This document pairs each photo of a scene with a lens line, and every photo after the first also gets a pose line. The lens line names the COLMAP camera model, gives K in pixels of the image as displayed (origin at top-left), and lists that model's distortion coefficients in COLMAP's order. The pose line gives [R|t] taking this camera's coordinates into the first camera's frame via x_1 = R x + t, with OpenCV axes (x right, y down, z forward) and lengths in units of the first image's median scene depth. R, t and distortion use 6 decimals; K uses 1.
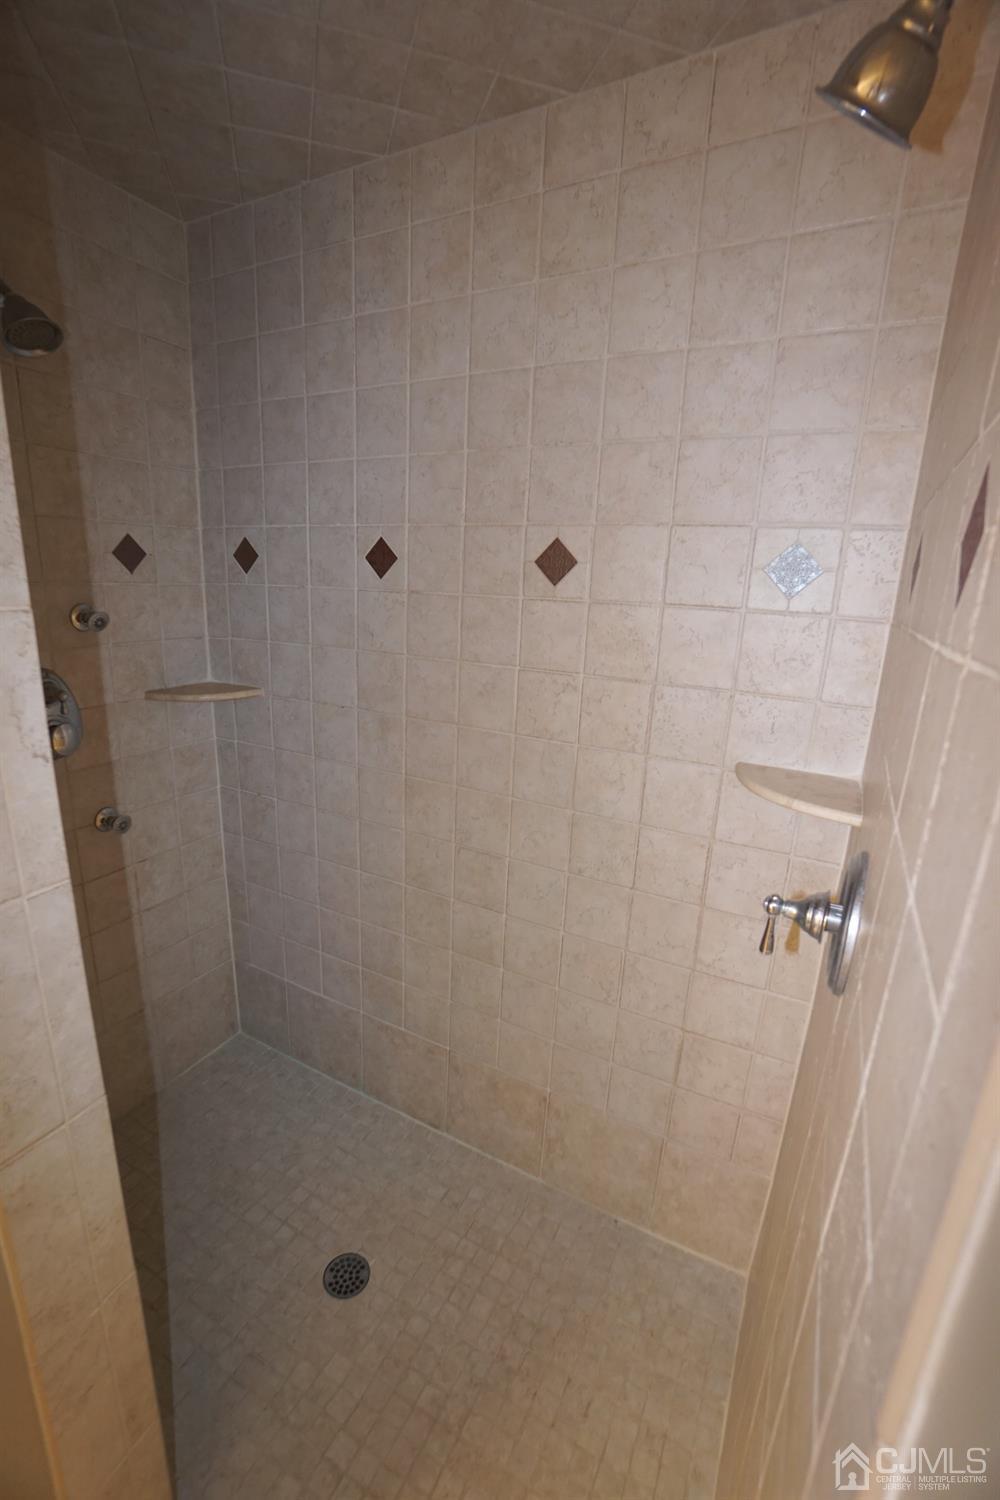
lens RADIAL K [[650.8, 0, 499.1], [0, 650.8, 765.8], [0, 0, 1]] dist [-0.030594, 0.000379]
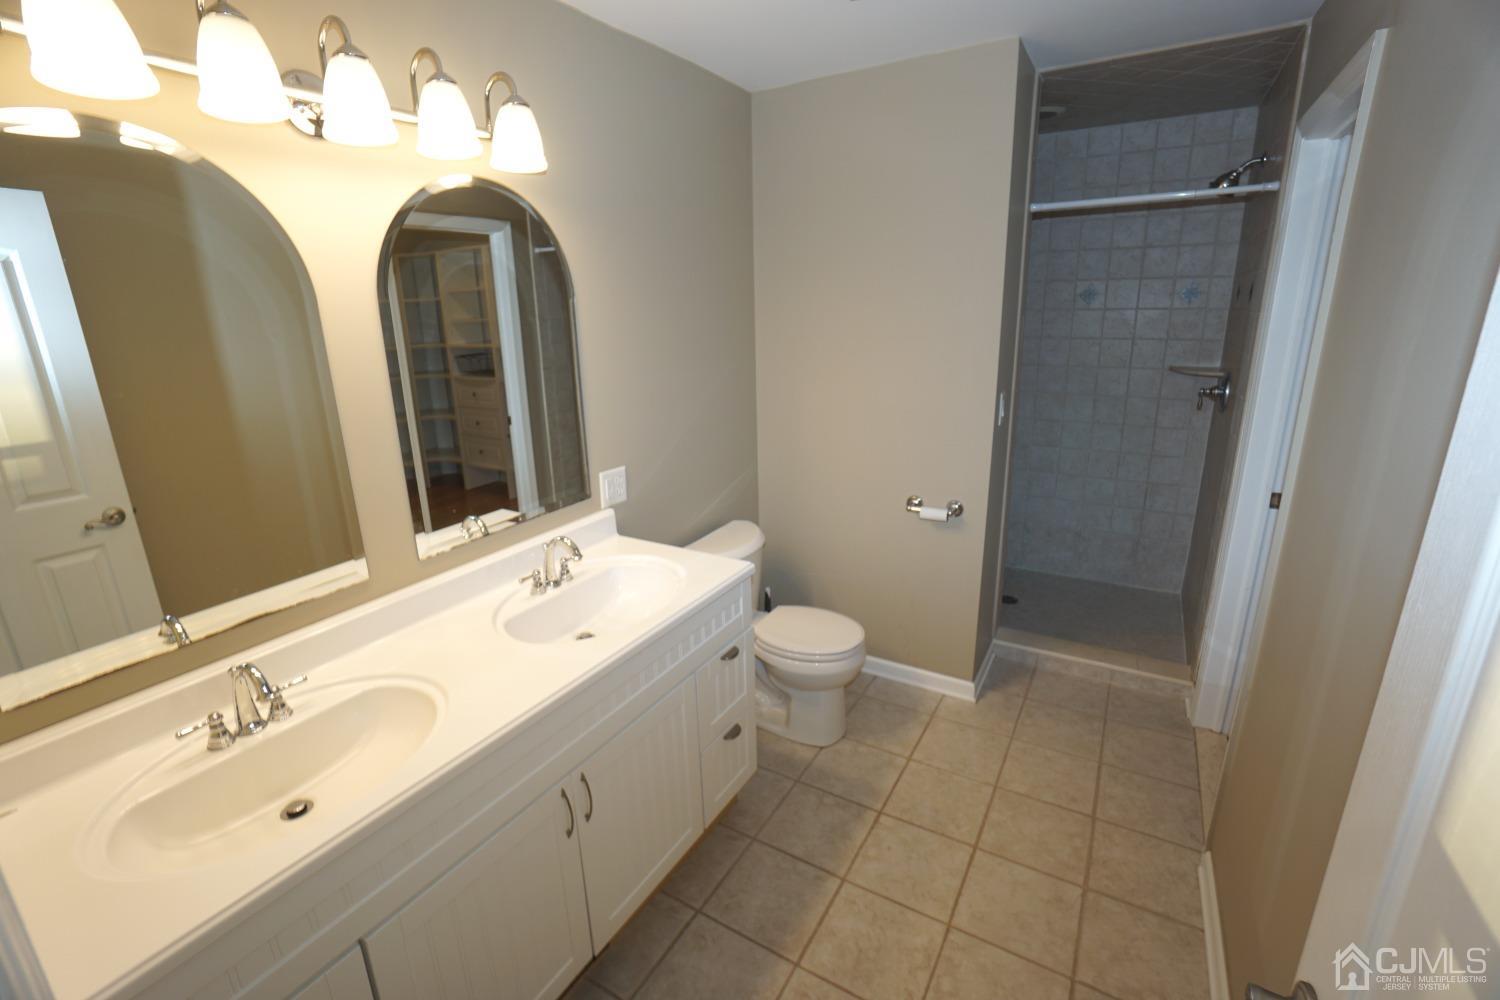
lens RADIAL K [[650.8, 0, 746.1], [0, 650.8, 487.4], [0, 0, 1]] dist [-0.030594, 0.000379]
pose [[0.995488, -0.055793, -0.076755, -1.108086], [0.056058, 0.998427, 0.001302, 0.364439], [0.076562, -0.005599, 0.997049, -1.635726]]
